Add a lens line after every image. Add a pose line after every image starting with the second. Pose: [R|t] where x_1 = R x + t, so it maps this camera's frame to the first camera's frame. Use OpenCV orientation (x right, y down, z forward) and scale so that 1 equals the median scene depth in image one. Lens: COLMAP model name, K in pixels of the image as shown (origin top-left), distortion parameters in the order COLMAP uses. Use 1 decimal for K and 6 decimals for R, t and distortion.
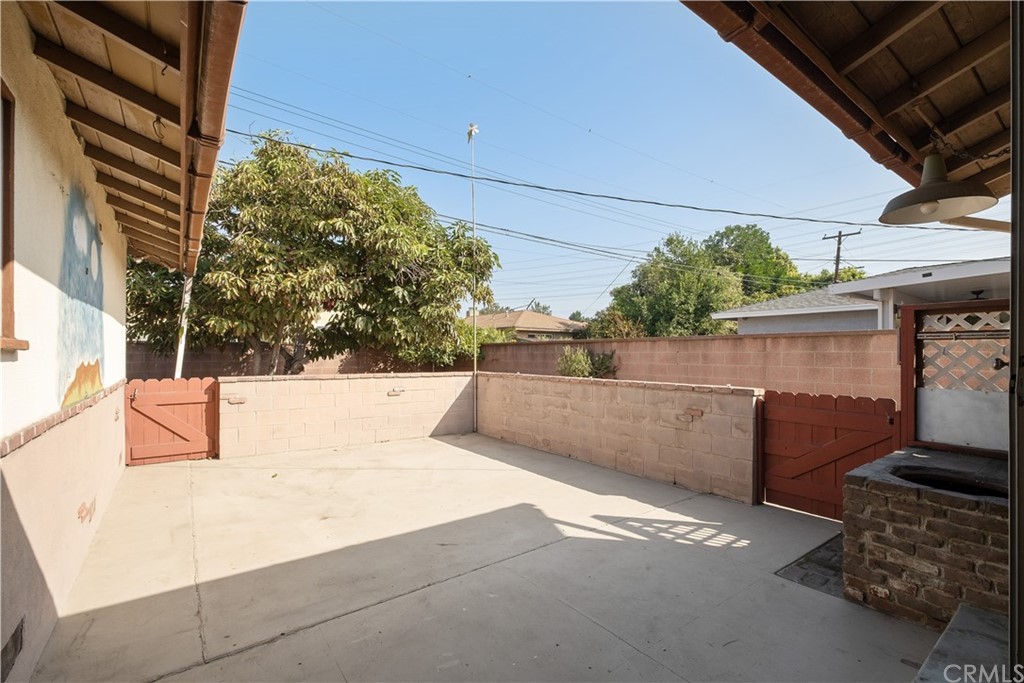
lens RADIAL K [[446.7, 0, 511.0], [0, 446.7, 349.3], [0, 0, 1]] dist [0.009670, -0.006679]
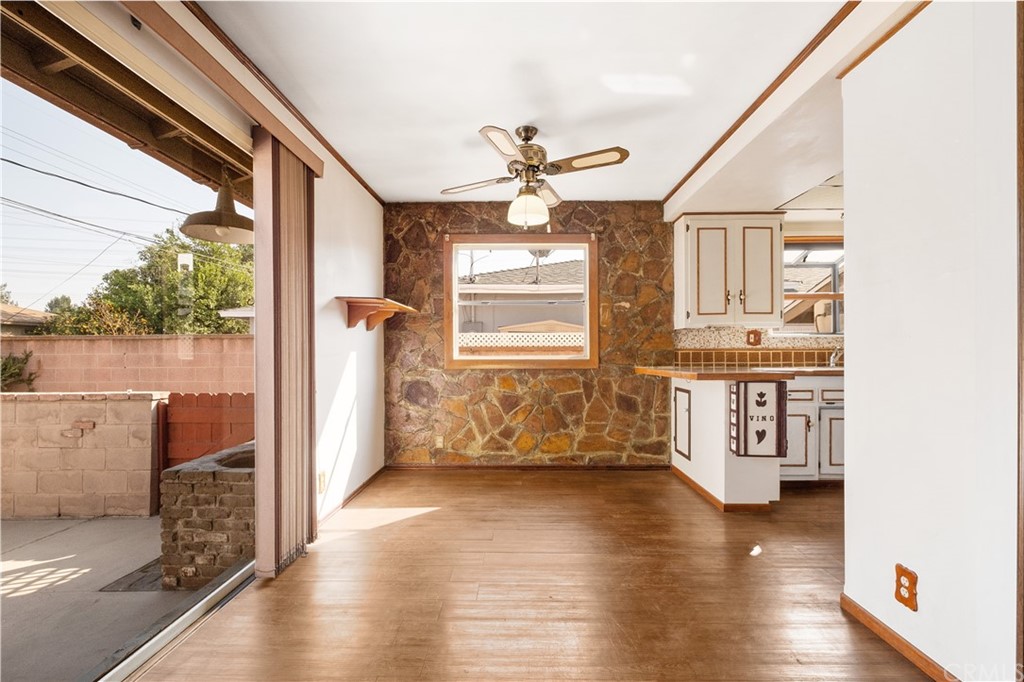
lens RADIAL K [[446.7, 0, 513.8], [0, 446.7, 350.8], [0, 0, 1]] dist [0.009670, -0.006679]
pose [[0.604283, -0.002656, 0.796765, 0.222403], [-0.000468, 0.999993, 0.003688, -0.003370], [-0.796769, -0.002601, 0.604278, -0.156114]]
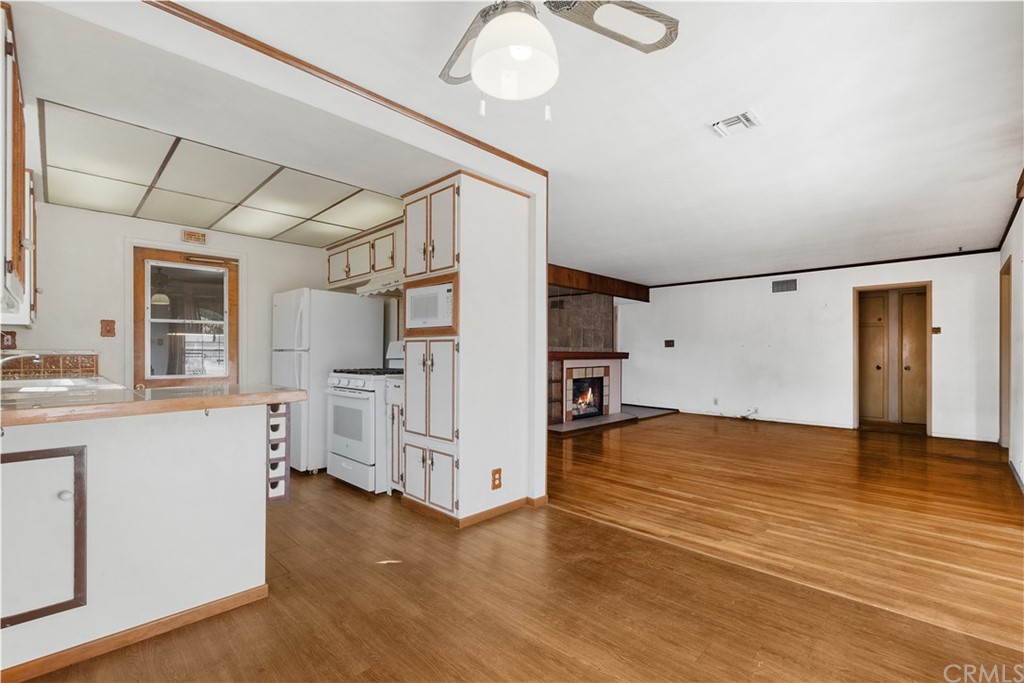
lens RADIAL K [[446.7, 0, 513.7], [0, 446.7, 354.4], [0, 0, 1]] dist [0.009670, -0.006679]
pose [[-0.987664, -0.002214, -0.156574, 0.728191], [-0.001225, 0.999979, -0.006409, -0.001067], [0.156585, -0.006138, -0.987645, 0.434283]]
